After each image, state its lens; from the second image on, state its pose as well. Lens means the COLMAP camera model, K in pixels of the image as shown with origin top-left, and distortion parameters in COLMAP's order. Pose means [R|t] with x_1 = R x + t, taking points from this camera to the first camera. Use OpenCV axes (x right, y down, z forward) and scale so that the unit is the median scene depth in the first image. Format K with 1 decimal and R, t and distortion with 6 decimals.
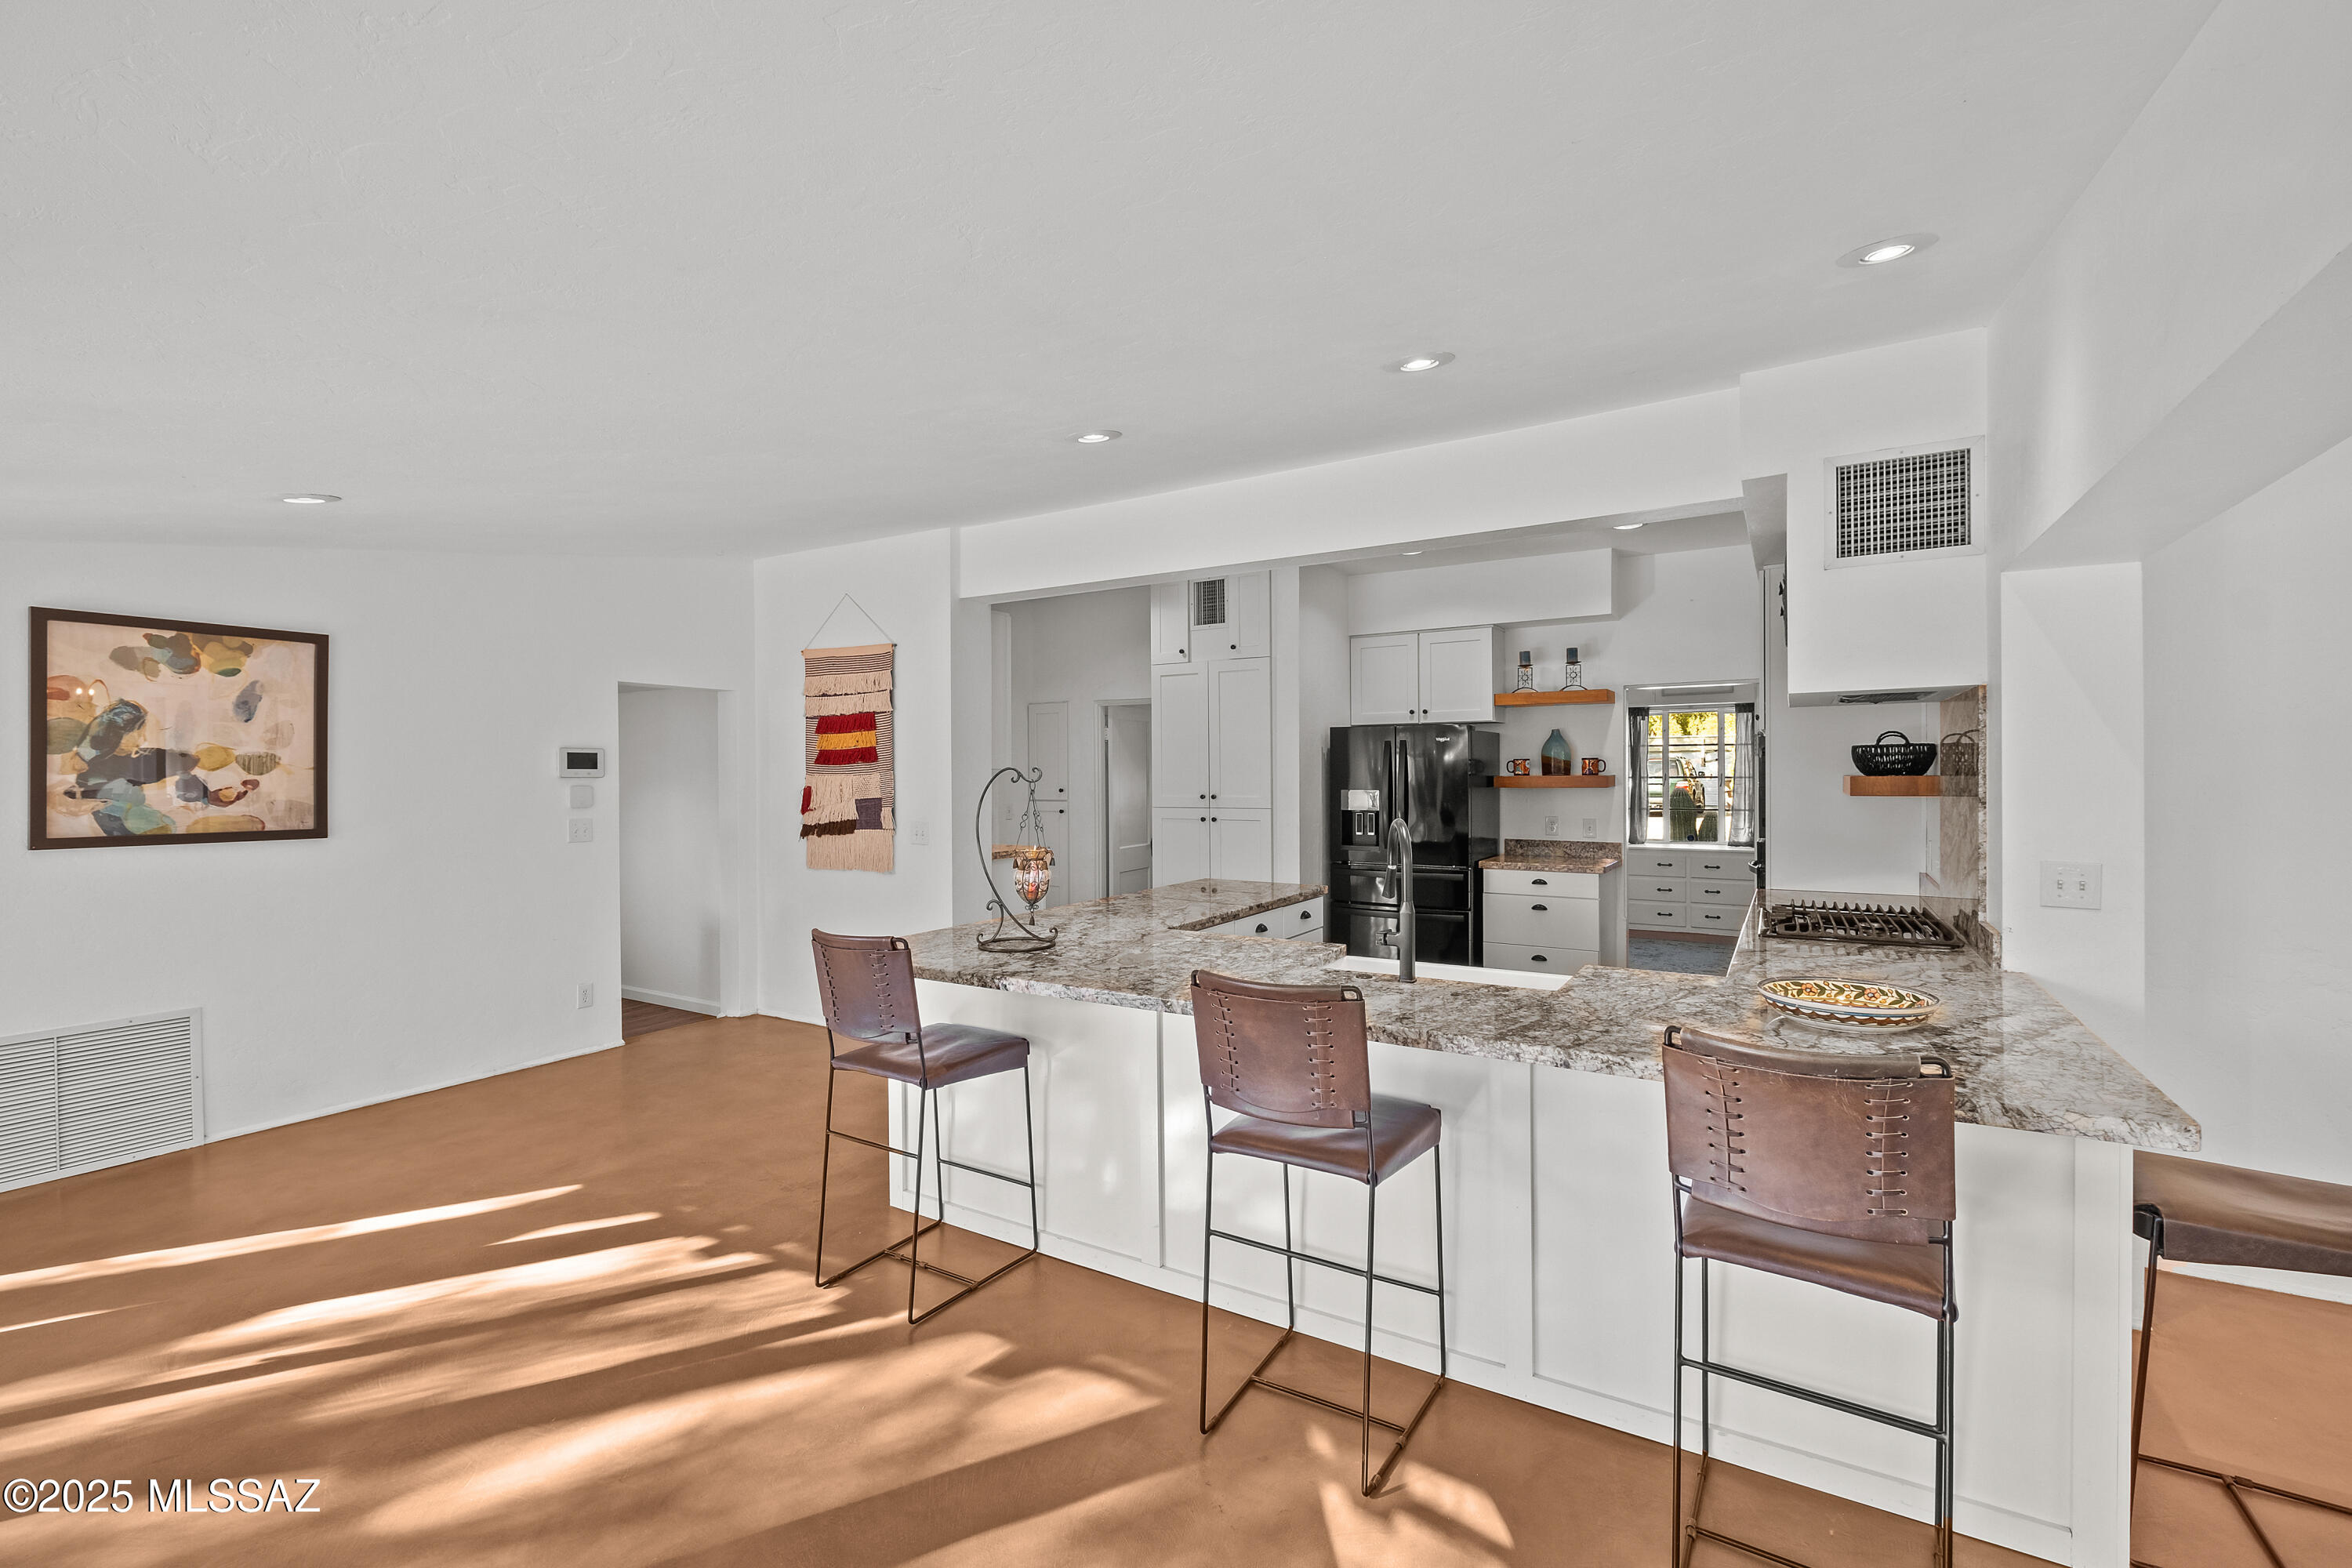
lens RADIAL K [[1023.4, 0, 1163.2], [0, 1023.4, 780.3], [0, 0, 1]] dist [0.004824, -0.005427]
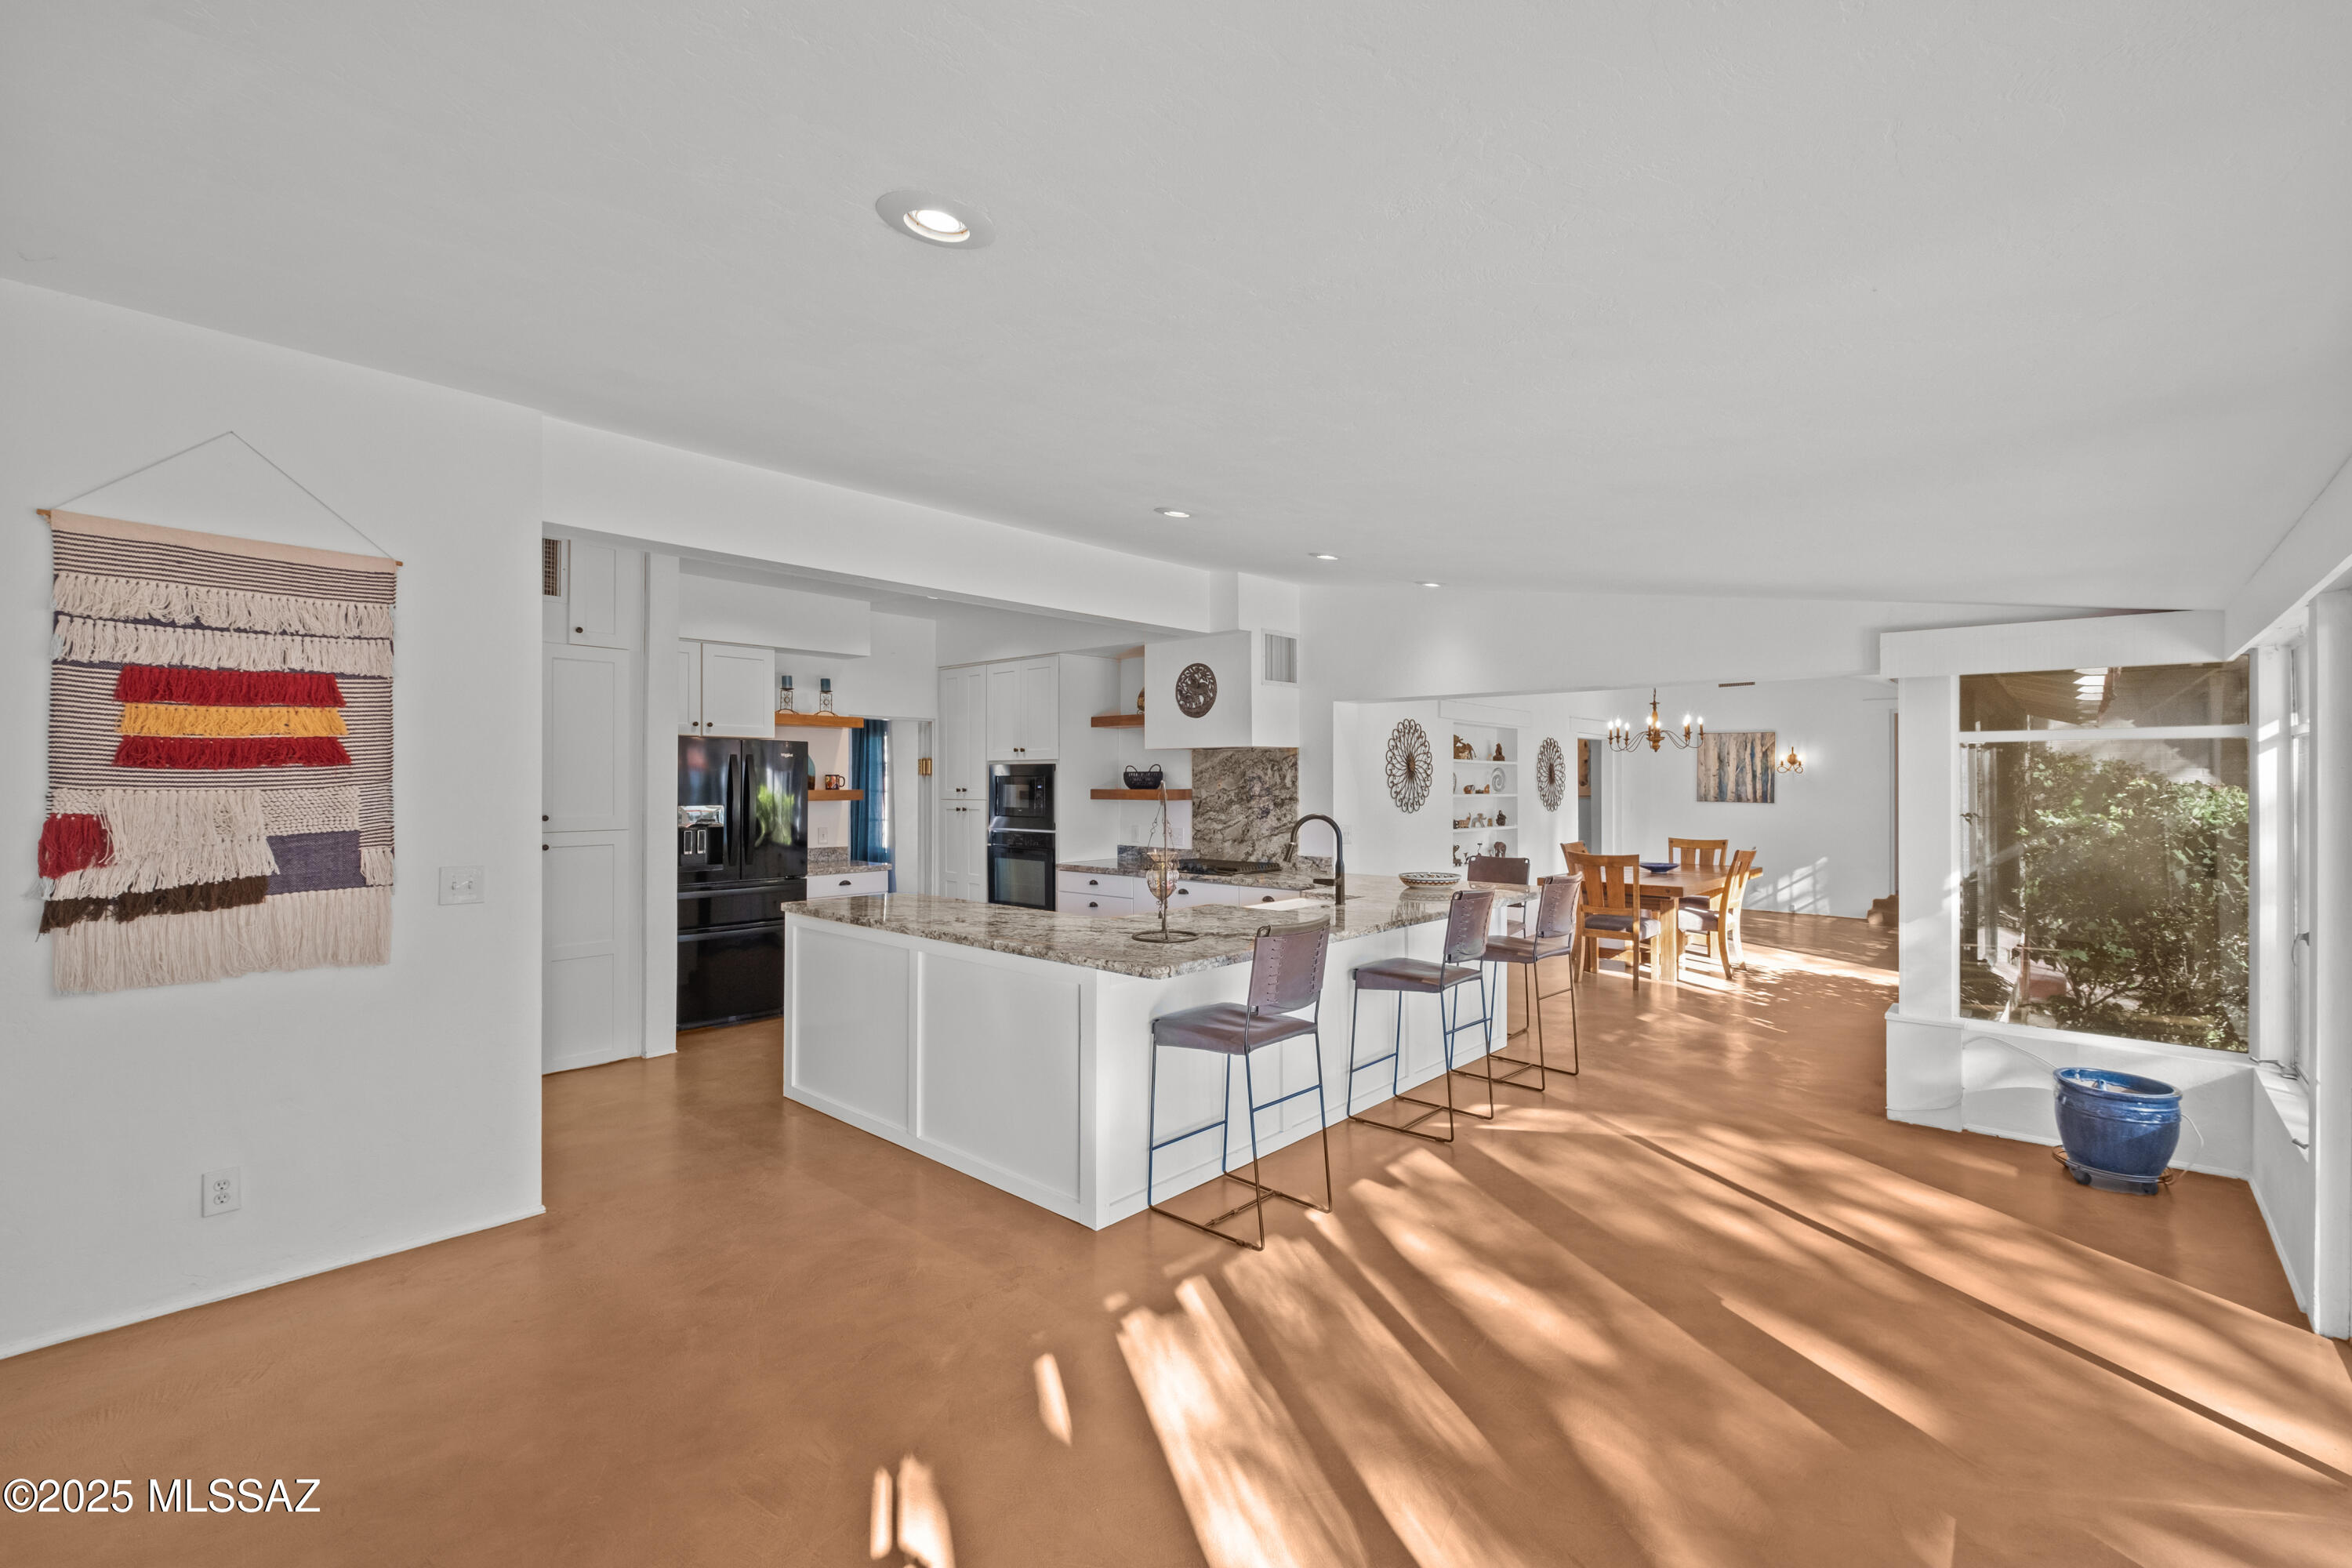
lens RADIAL K [[1023.4, 0, 1200.0], [0, 1023.4, 780.7], [0, 0, 1]] dist [0.004824, -0.005427]
pose [[0.153974, 0.008411, 0.988039, -1.005657], [0.005834, 0.999939, -0.009422, -0.002621], [-0.988058, 0.007215, 0.153915, 0.618337]]
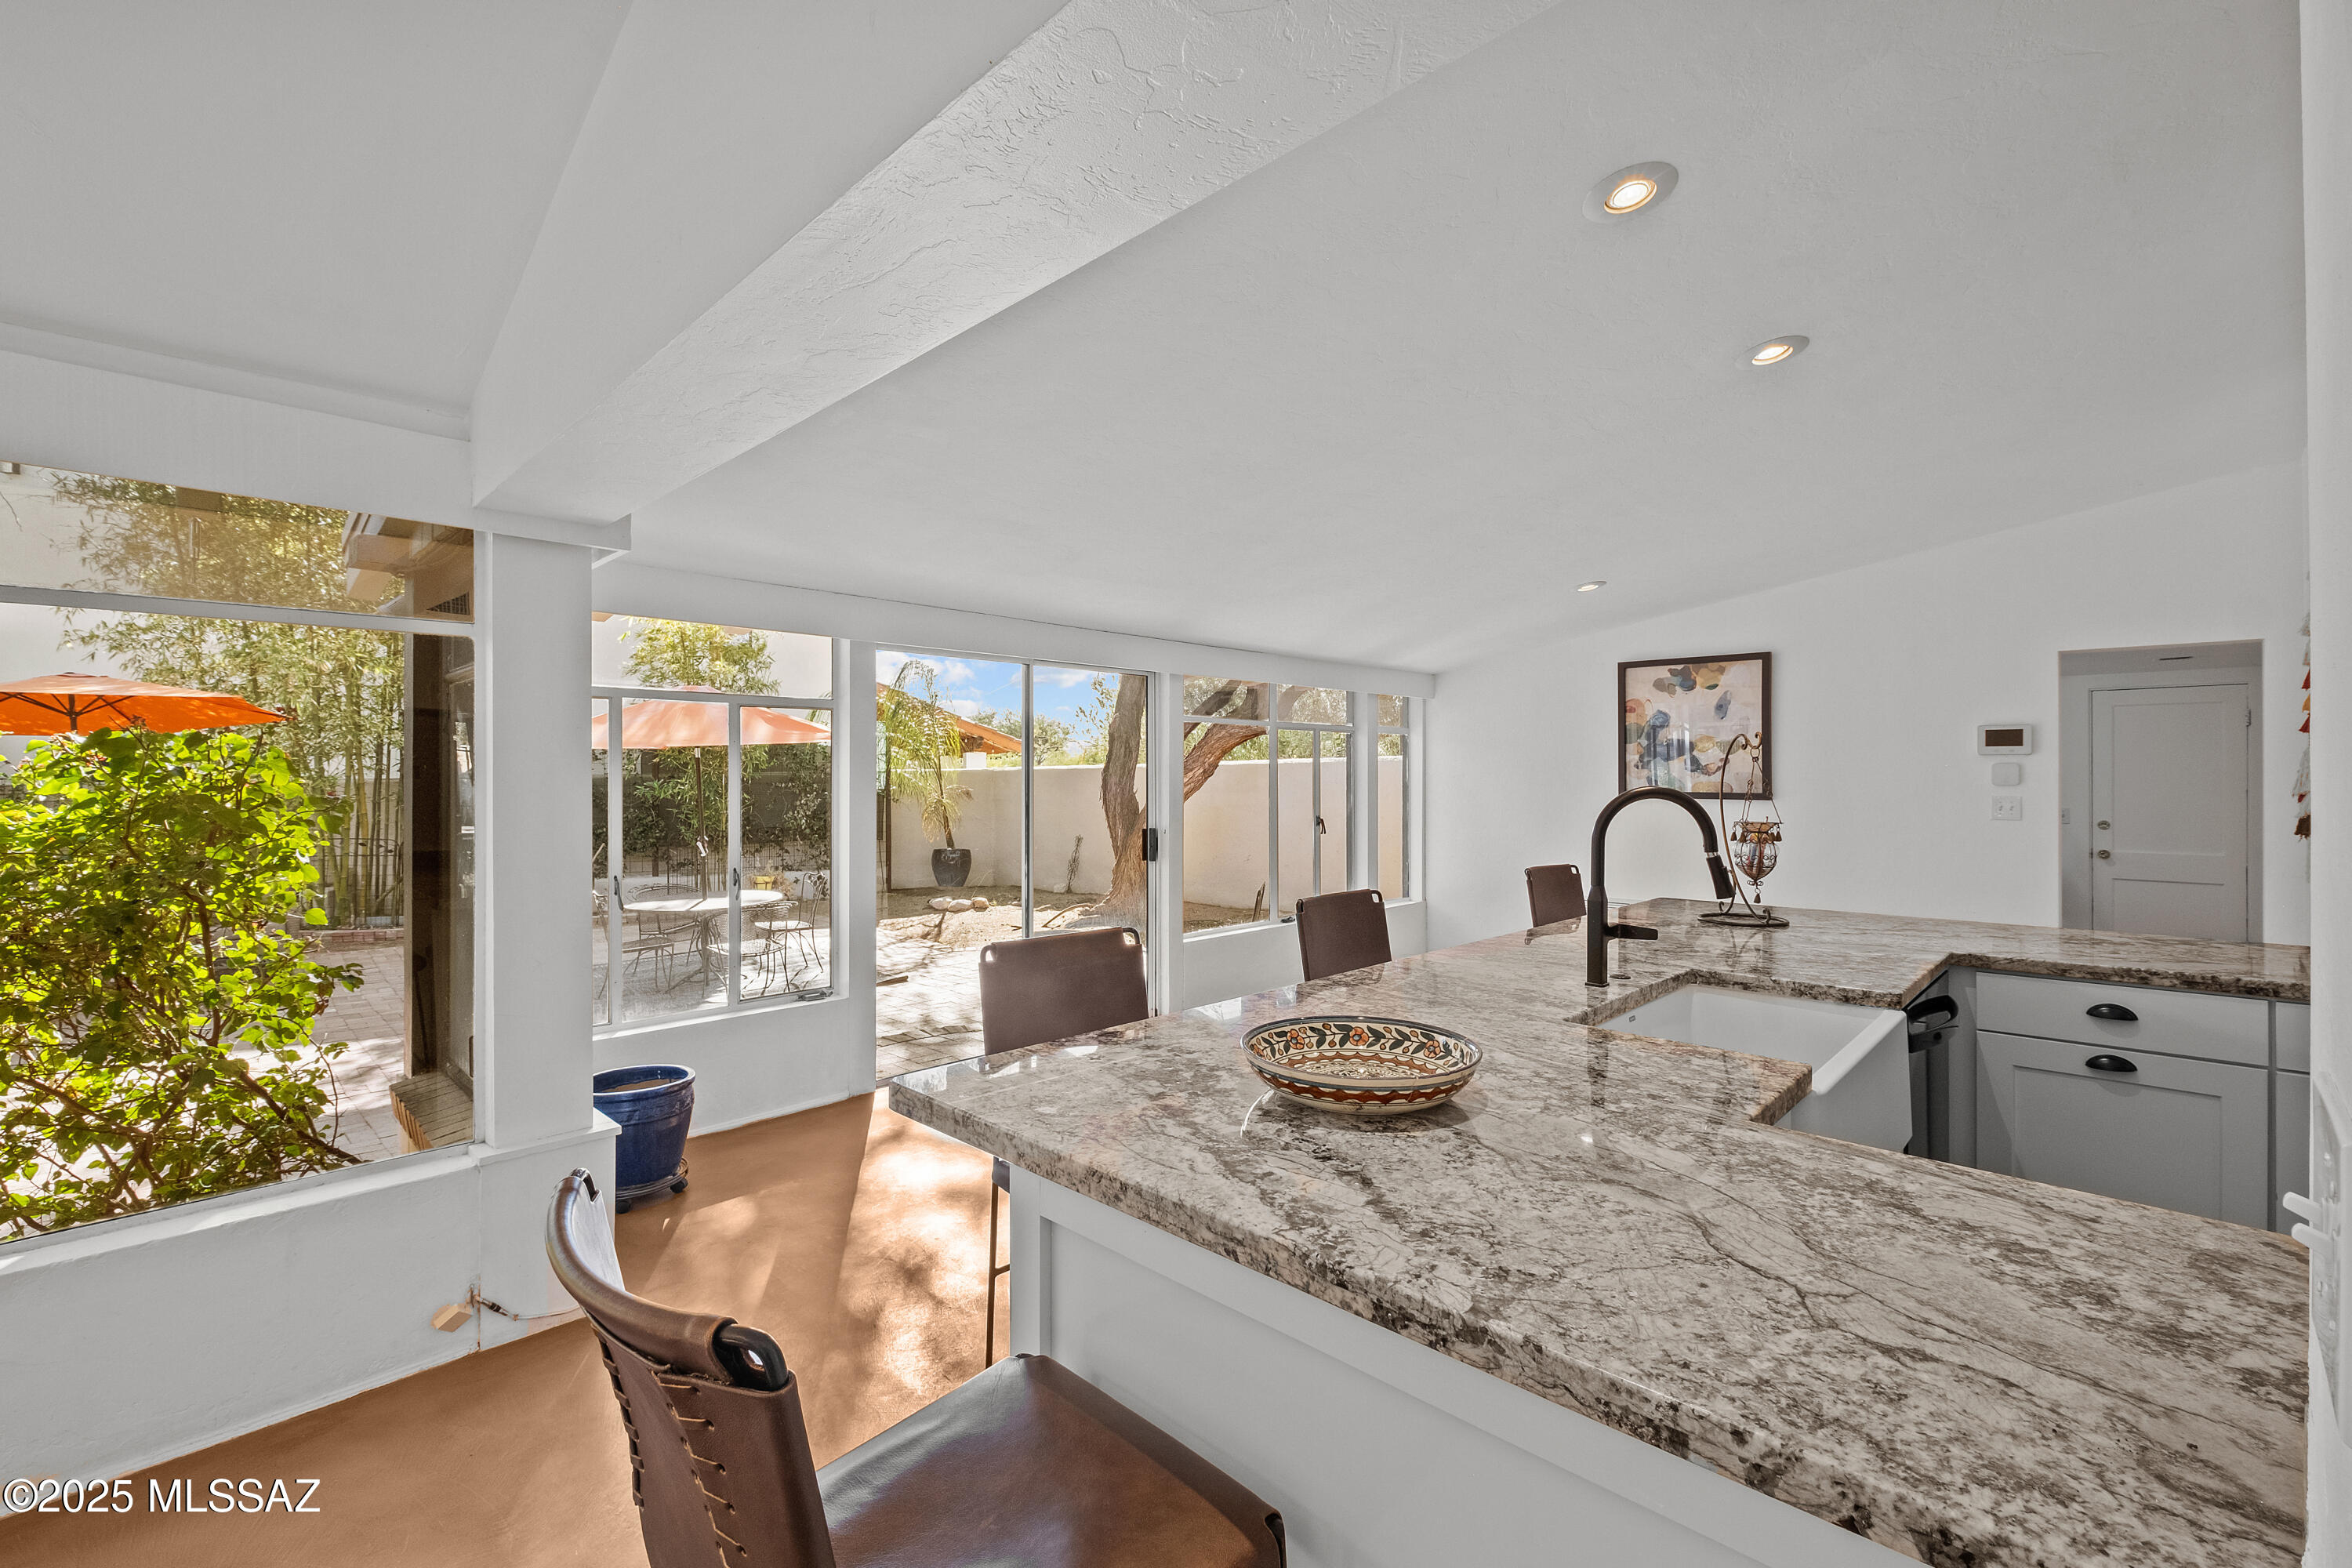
lens RADIAL K [[1023.4, 0, 1198.4], [0, 1023.4, 766.2], [0, 0, 1]] dist [0.004824, -0.005427]
pose [[-0.211785, -0.003447, -0.977310, 0.705508], [-0.004935, 0.999985, -0.002458, 0.018224], [0.977304, 0.004303, -0.211799, 0.572786]]
